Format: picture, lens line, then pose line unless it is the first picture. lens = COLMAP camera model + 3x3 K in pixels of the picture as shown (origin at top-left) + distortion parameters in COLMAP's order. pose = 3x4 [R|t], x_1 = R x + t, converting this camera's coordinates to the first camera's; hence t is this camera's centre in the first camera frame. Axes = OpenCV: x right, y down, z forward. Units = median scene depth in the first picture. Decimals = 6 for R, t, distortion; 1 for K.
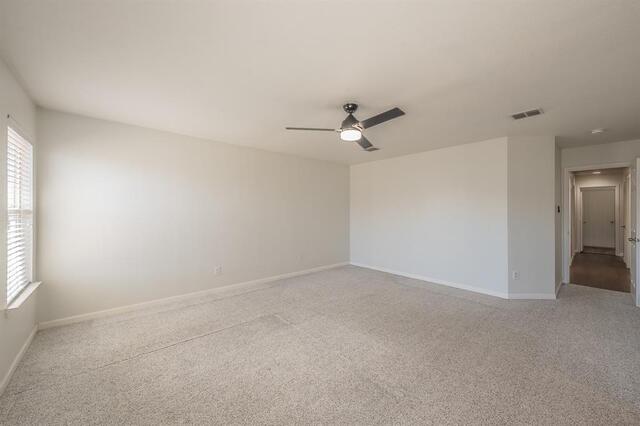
lens RADIAL K [[226.1, 0, 320.0], [0, 226.1, 213.0], [0, 0, 1]] dist [0.000280, 0.000017]
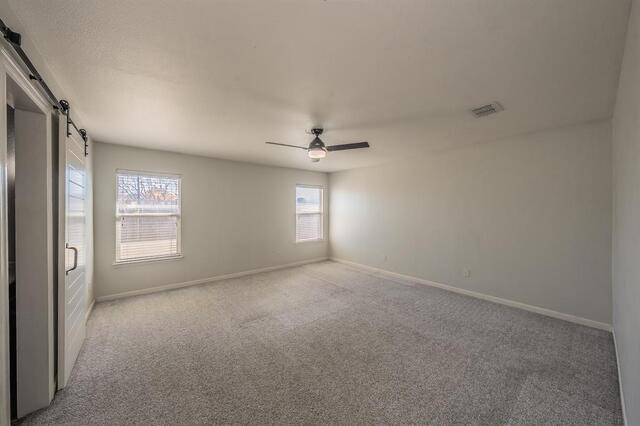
lens RADIAL K [[226.1, 0, 320.0], [0, 226.1, 213.0], [0, 0, 1]] dist [0.000280, 0.000017]
pose [[-0.069394, -0.000272, -0.997589, 1.142990], [0.021675, 0.999763, -0.001780, -0.004062], [0.997354, -0.021747, -0.069372, 0.958776]]
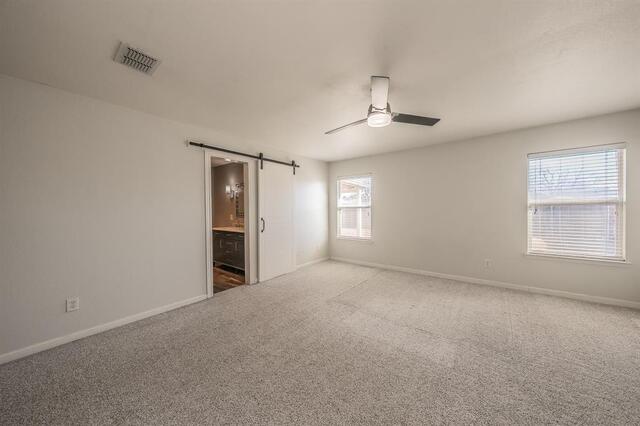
lens RADIAL K [[232.3, 0, 320.0], [0, 232.3, 213.0], [0, 0, 1]] dist [0.000533, 0.000015]
pose [[-0.990604, 0.012271, -0.136213, 0.438889], [0.011222, 0.999901, 0.008472, 0.015295], [0.136304, 0.006864, -0.990643, 1.642298]]
